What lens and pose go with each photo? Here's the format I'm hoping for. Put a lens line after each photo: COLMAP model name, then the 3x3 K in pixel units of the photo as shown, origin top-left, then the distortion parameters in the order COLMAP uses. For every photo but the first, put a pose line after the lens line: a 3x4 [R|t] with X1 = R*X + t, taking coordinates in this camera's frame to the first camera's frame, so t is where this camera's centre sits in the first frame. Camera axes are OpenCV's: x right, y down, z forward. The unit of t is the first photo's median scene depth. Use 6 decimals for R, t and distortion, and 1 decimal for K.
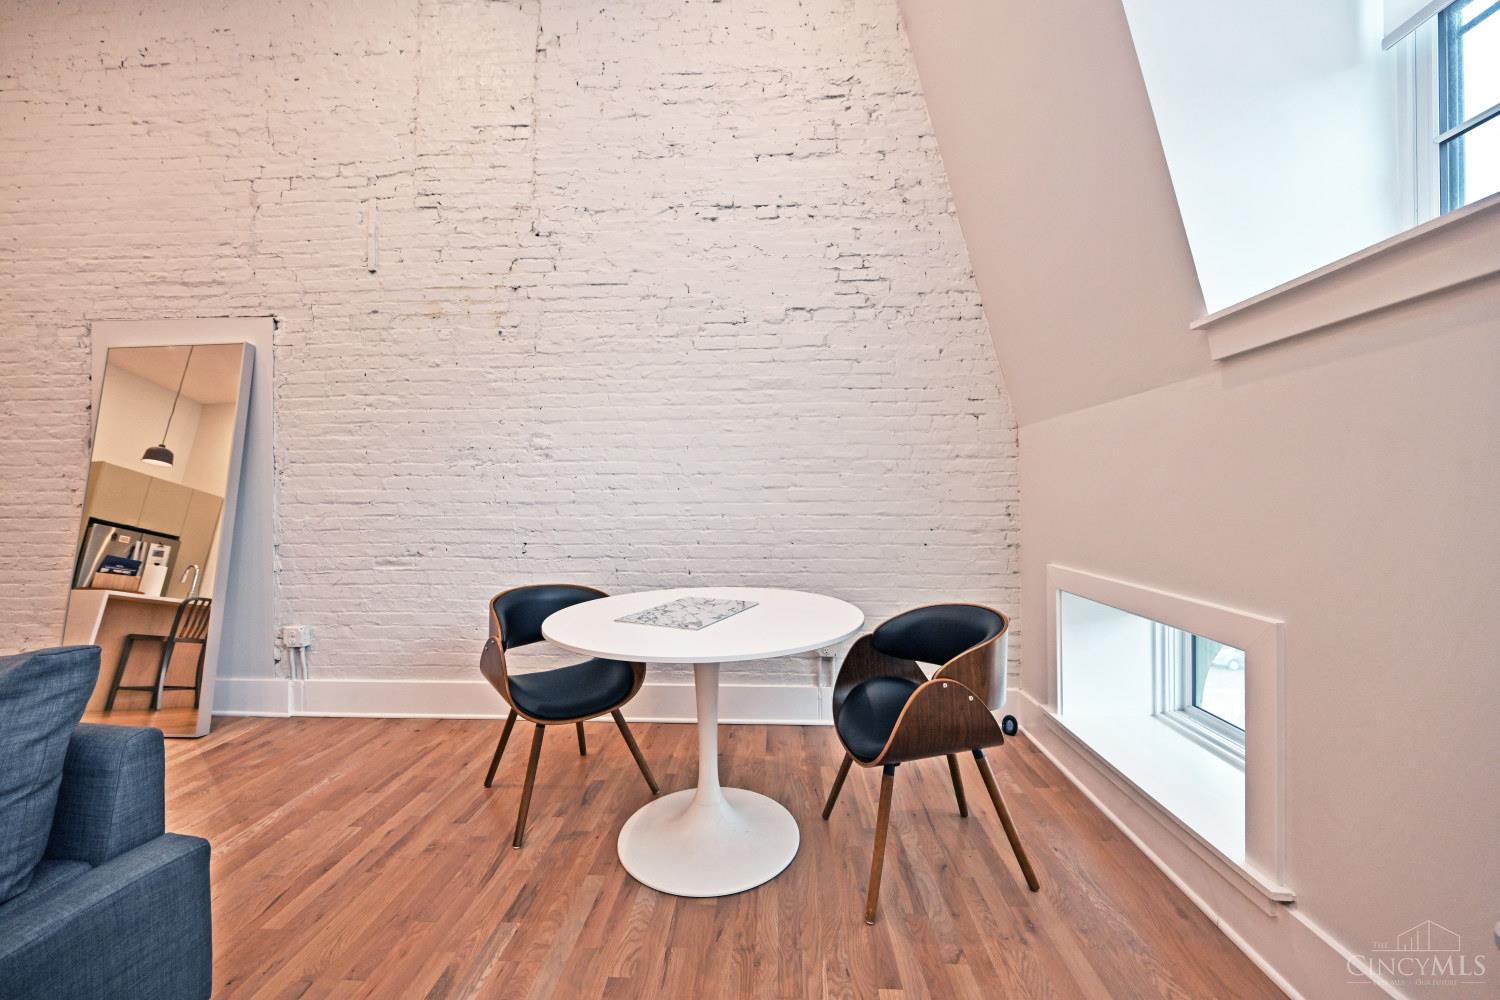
lens RADIAL K [[590.0, 0, 744.3], [0, 590.0, 498.9], [0, 0, 1]] dist [-0.000208, -0.000124]
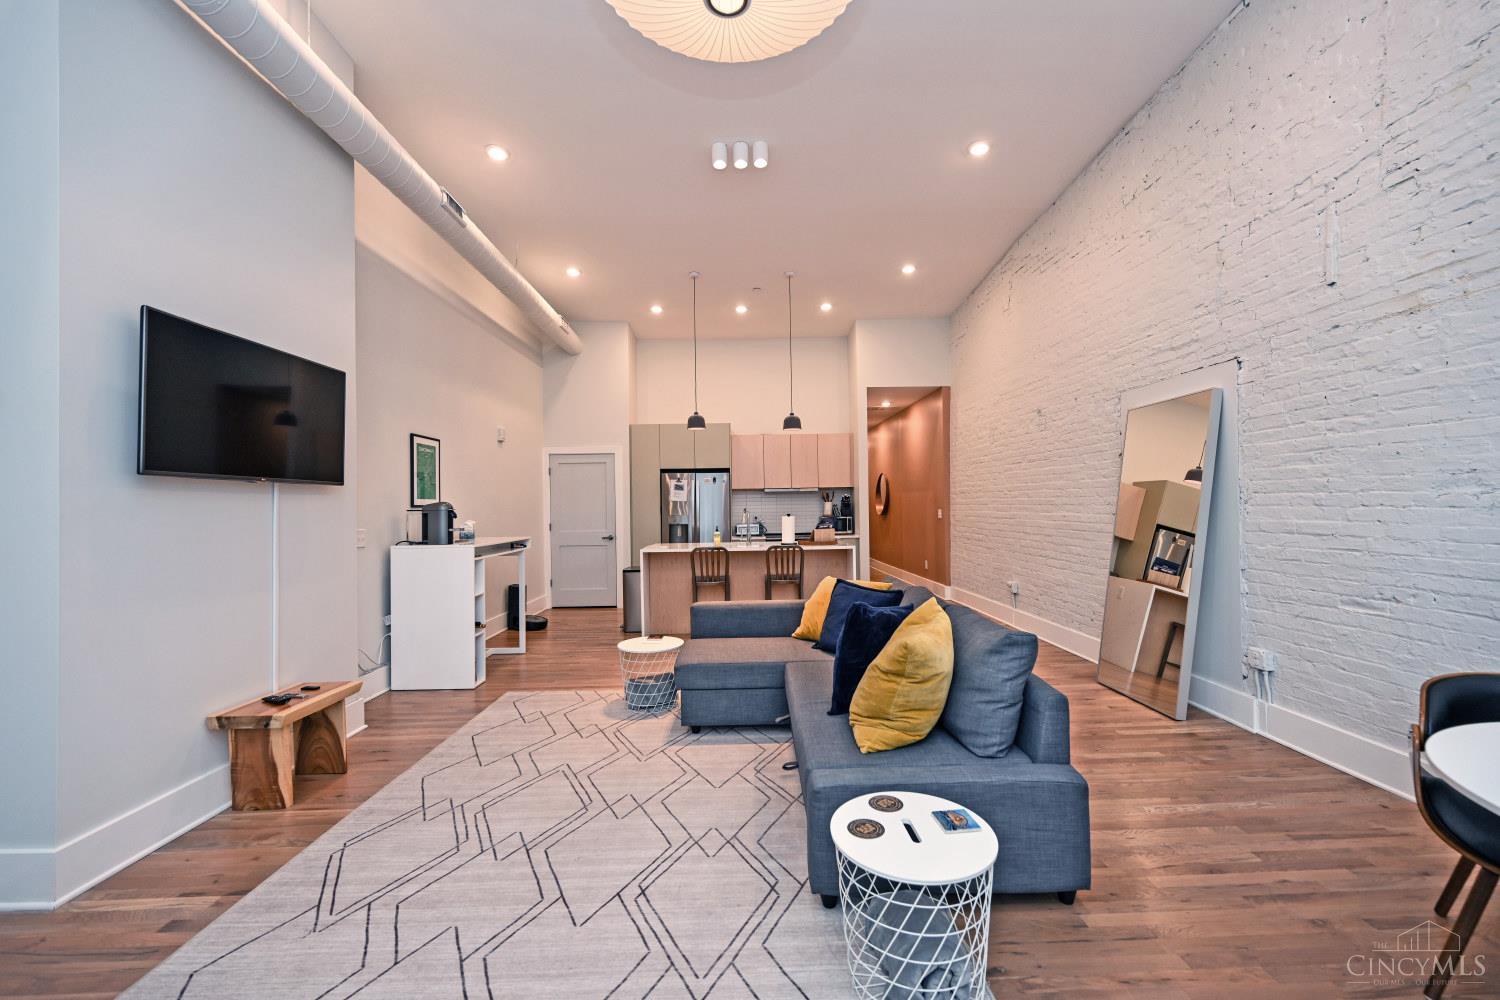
lens RADIAL K [[588.9, 0, 752.2], [0, 588.9, 497.4], [0, 0, 1]] dist [-0.001504, 0.000241]
pose [[0.081829, -0.008634, -0.996609, 0.212547], [0.012689, 0.999890, -0.007621, -0.057899], [0.996566, -0.012022, 0.081930, 0.018949]]
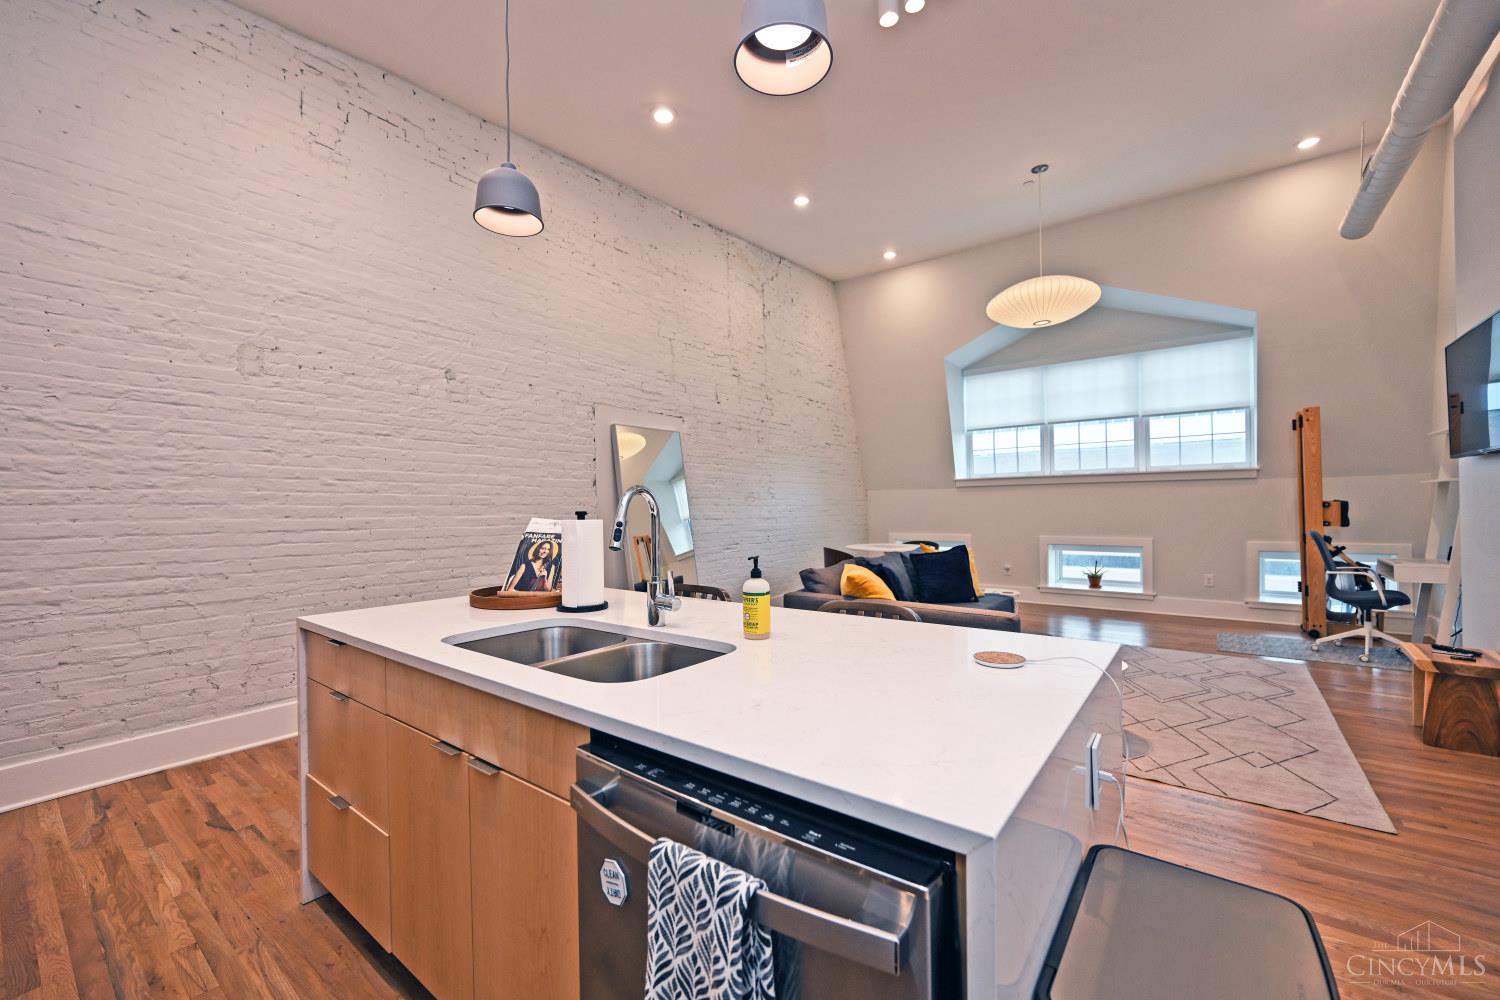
lens RADIAL K [[599.5, 0, 750.0], [0, 599.5, 505.4], [0, 0, 1]] dist [-0.000999, -0.000166]
pose [[0.559234, 0.005003, 0.828994, -2.289178], [0.010644, 0.999856, -0.013214, -0.011582], [-0.828941, 0.016214, 0.559101, -0.214756]]
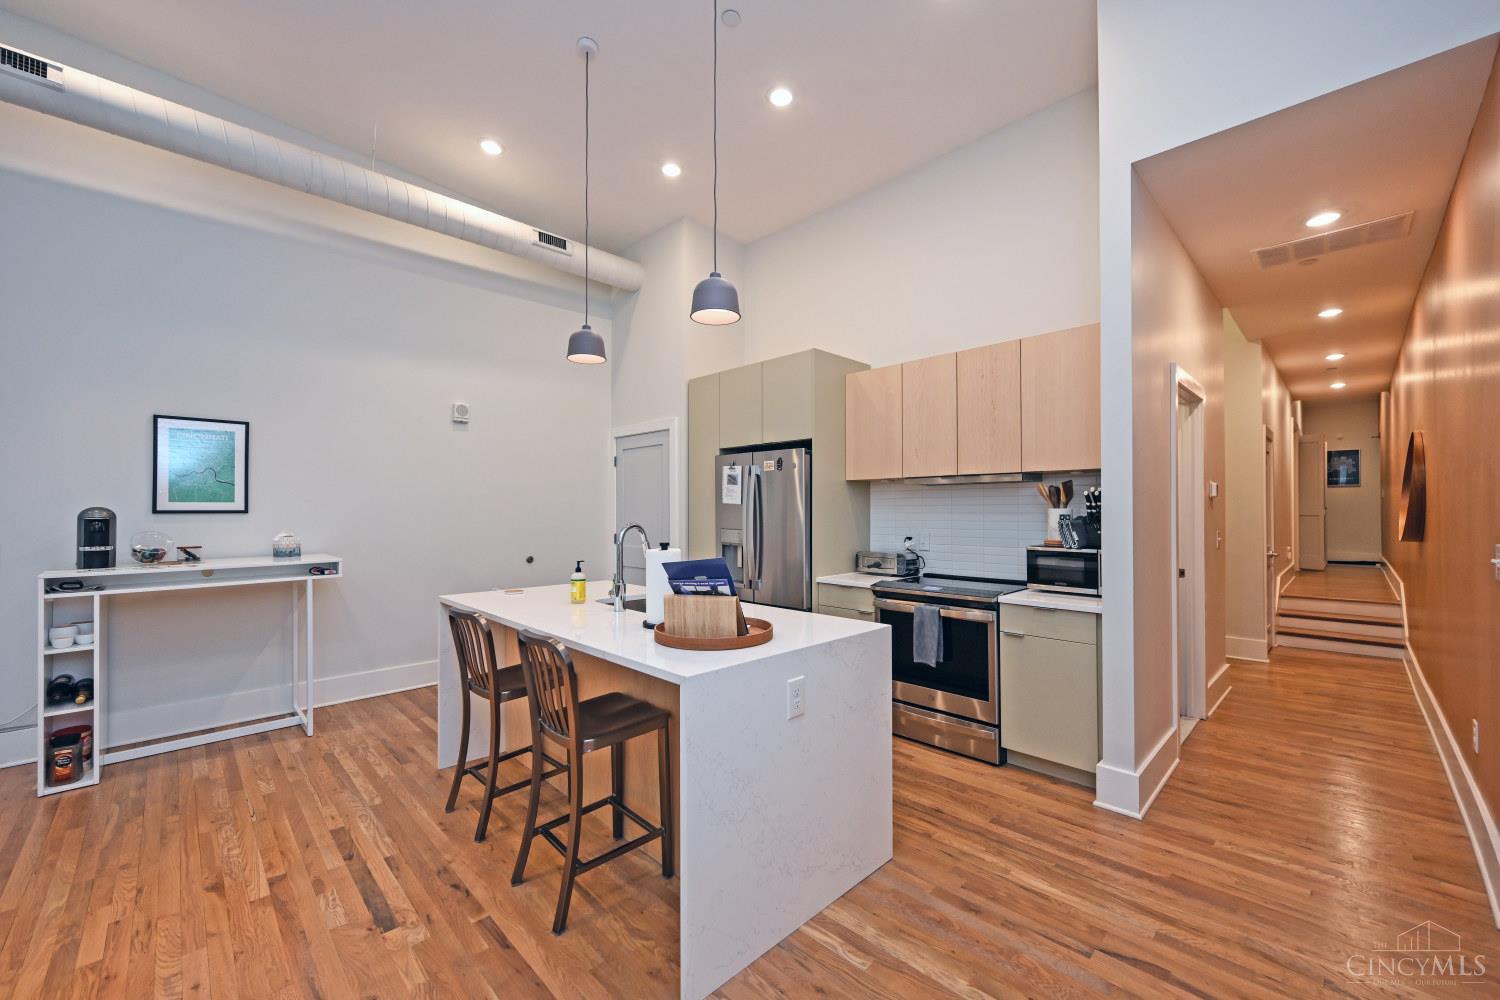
lens RADIAL K [[588.8, 0, 750.6], [0, 588.8, 504.0], [0, 0, 1]] dist [-0.001317, 0.000260]
pose [[-0.668674, 0.005184, -0.743538, -1.342329], [0.007470, 0.999972, 0.000255, -0.065096], [0.743518, -0.005384, -0.668694, 0.915551]]
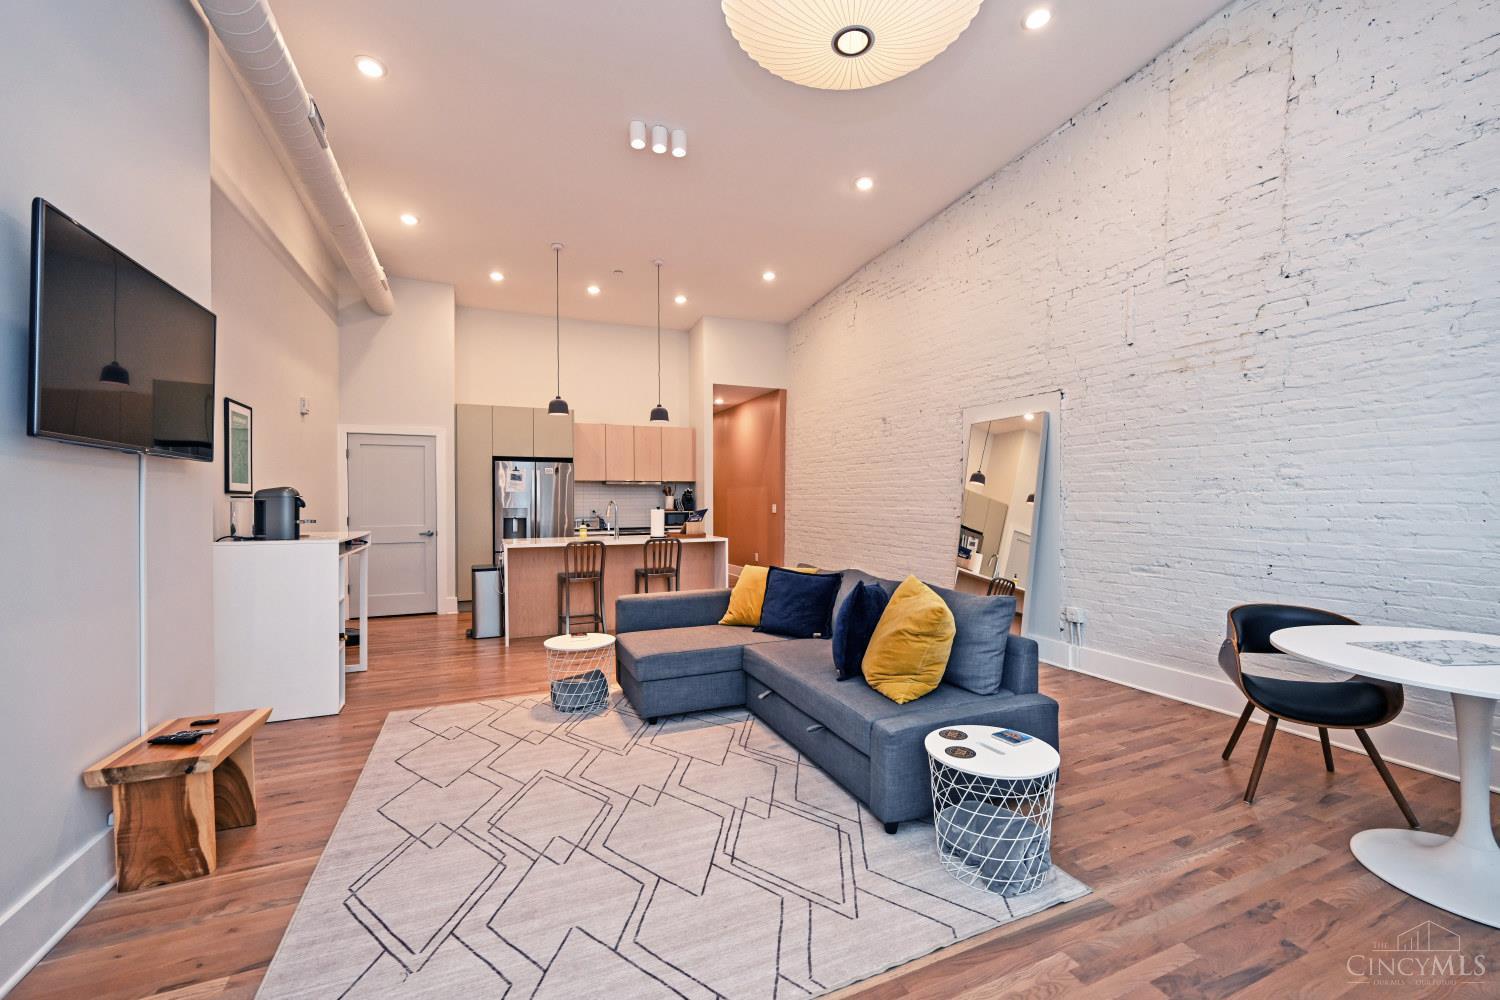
lens RADIAL K [[610.3, 0, 750.1], [0, 610.3, 501.9], [0, 0, 1]] dist [-0.001914, -0.000091]
pose [[0.455318, 0.008169, -0.890291, 0.190593], [-0.001677, 0.999964, 0.008318, -0.049356], [0.890327, -0.002294, 0.455315, -0.365286]]
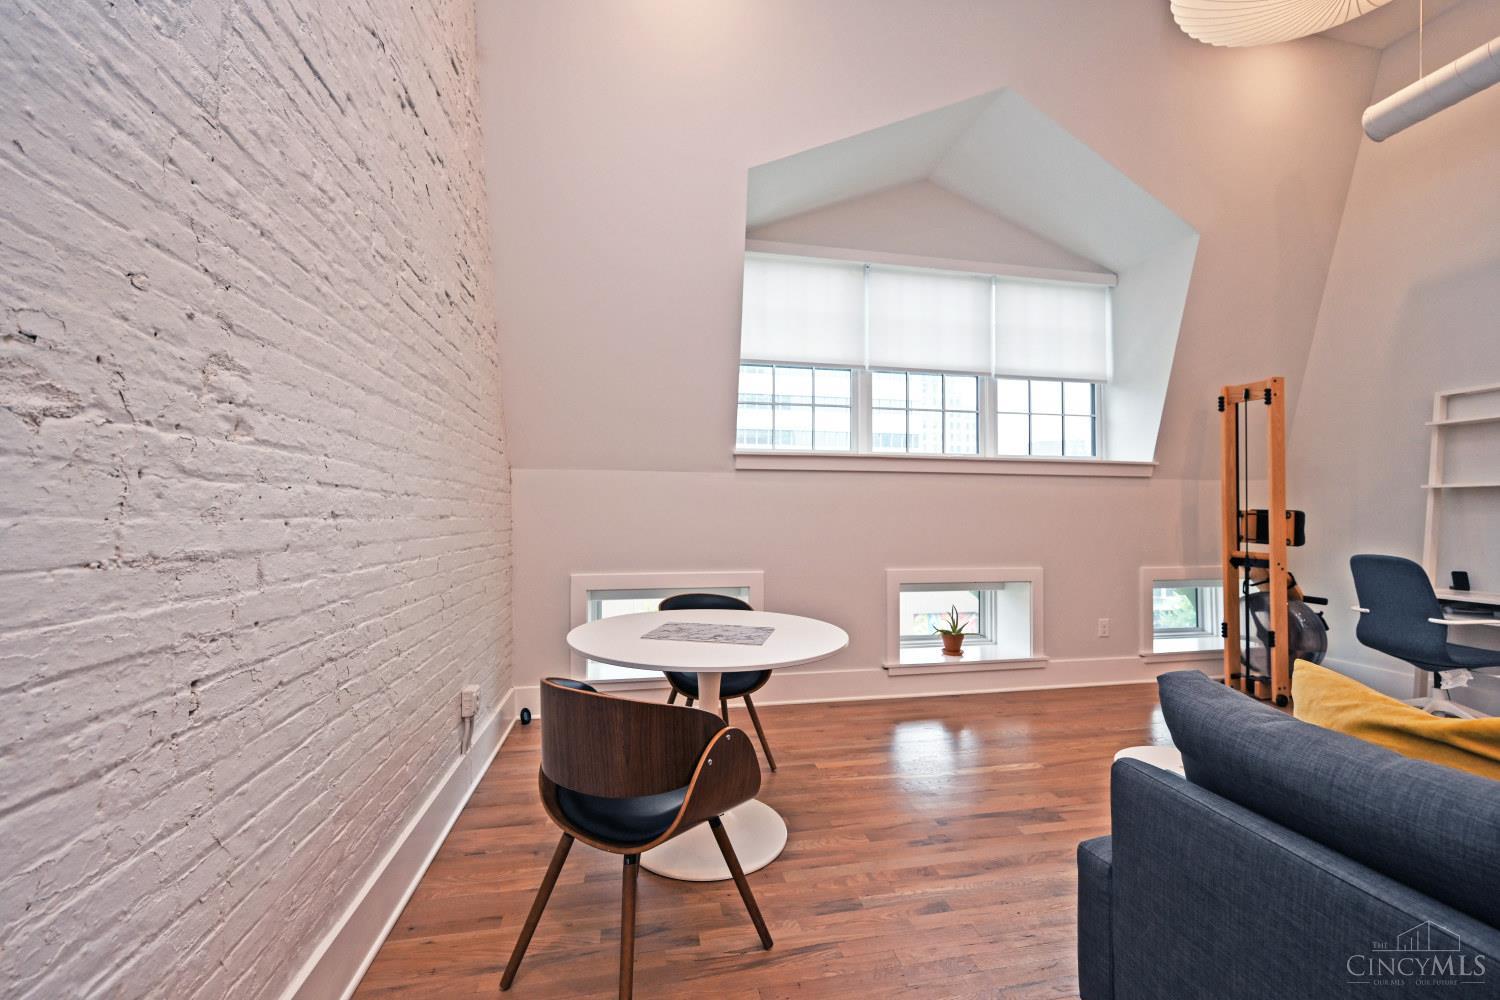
lens RADIAL K [[588.8, 0, 750.6], [0, 588.8, 504.0], [0, 0, 1]] dist [-0.001317, 0.000260]
pose [[-0.258596, 0.028167, 0.965575, -0.764418], [0.003491, 0.999596, -0.028224, -0.012184], [-0.965979, -0.003928, -0.258590, 0.786059]]
